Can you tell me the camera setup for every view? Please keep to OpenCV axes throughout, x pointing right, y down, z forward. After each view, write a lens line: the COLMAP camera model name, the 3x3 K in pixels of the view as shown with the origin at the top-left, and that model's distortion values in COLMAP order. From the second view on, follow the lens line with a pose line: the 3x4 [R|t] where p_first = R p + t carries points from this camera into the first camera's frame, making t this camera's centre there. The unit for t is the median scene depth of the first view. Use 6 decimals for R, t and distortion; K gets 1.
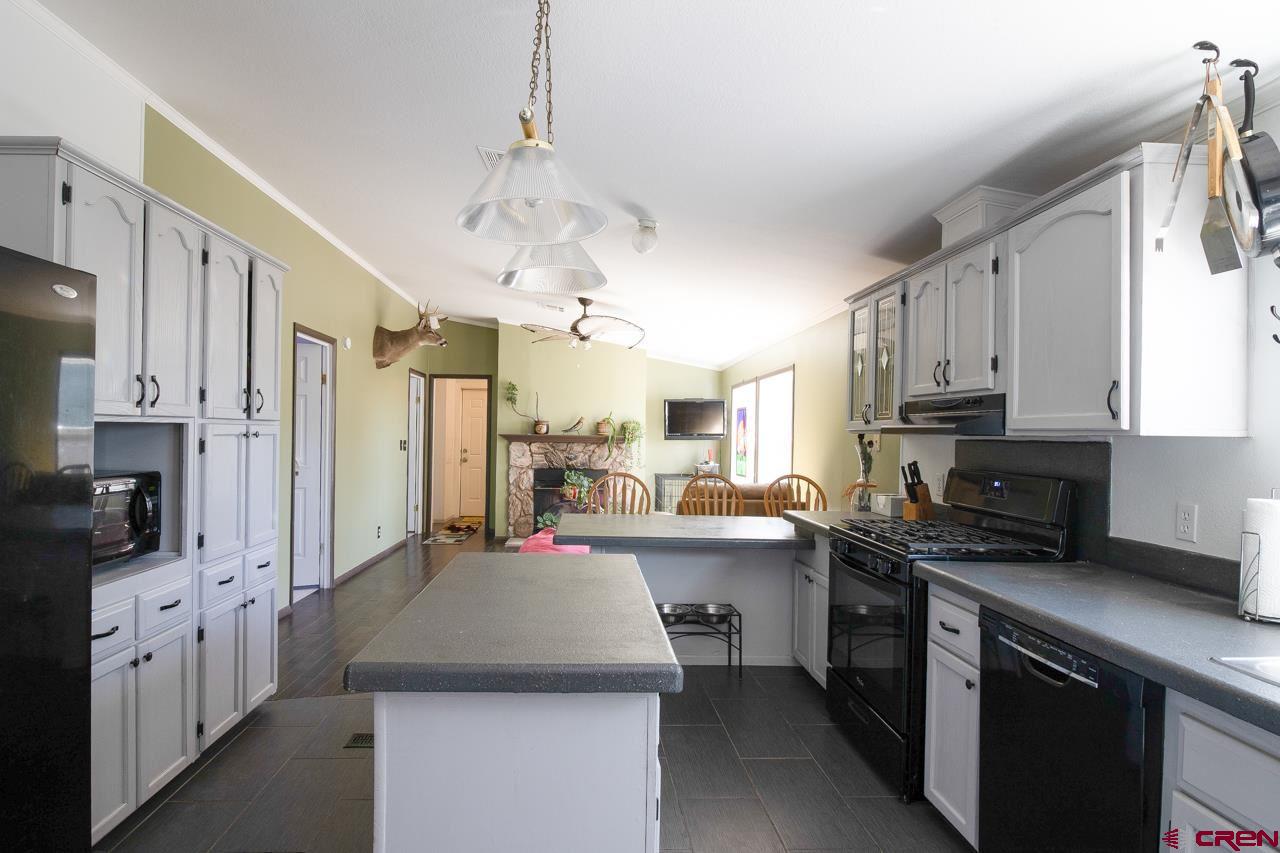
lens RADIAL K [[688.8, 0, 588.2], [0, 688.8, 437.4], [0, 0, 1]] dist [-0.001174, -0.000207]
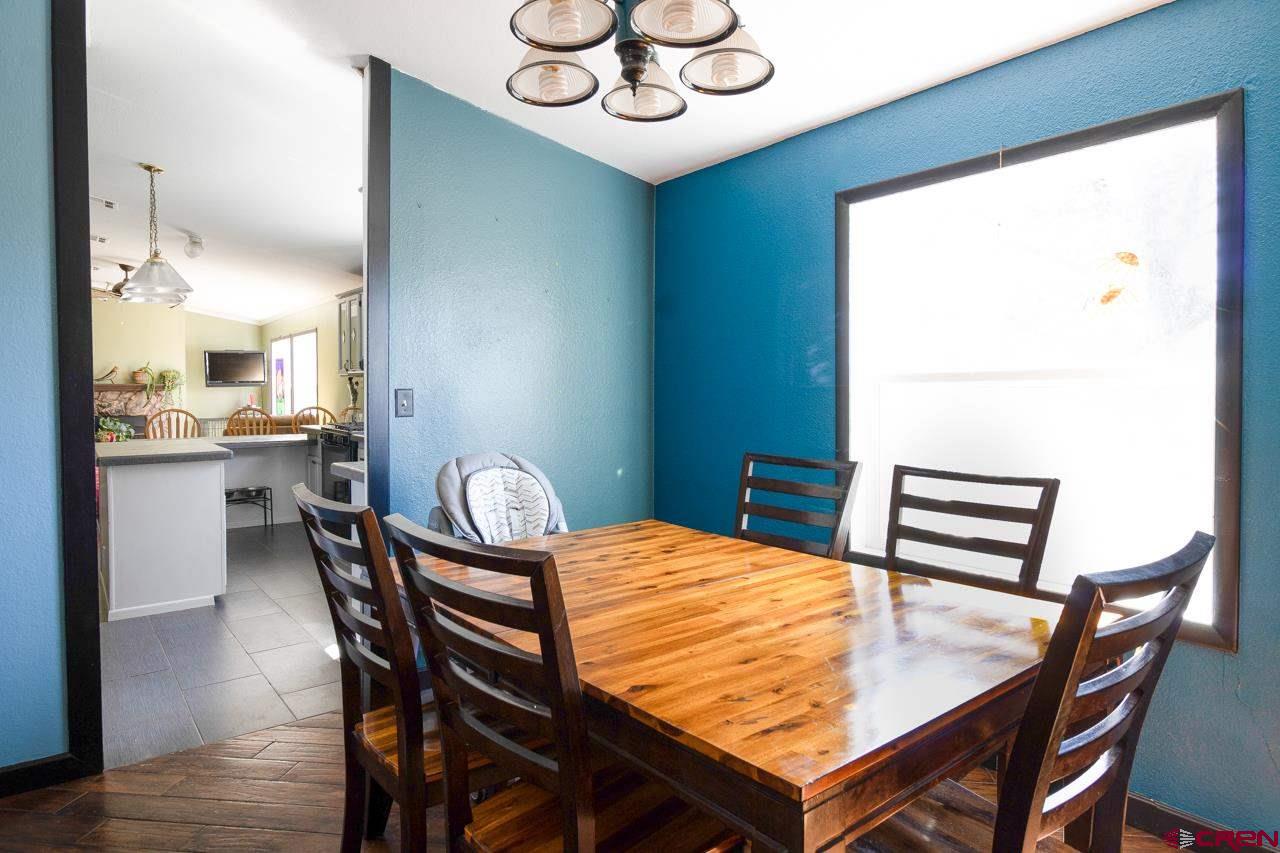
lens RADIAL K [[757.8, 0, 645.6], [0, 757.8, 407.8], [0, 0, 1]] dist [0.000612, -0.001542]
pose [[0.797450, -0.033176, 0.602472, -0.062704], [0.017276, 0.999333, 0.032163, 0.010270], [-0.603137, -0.015240, 0.797492, -0.413006]]
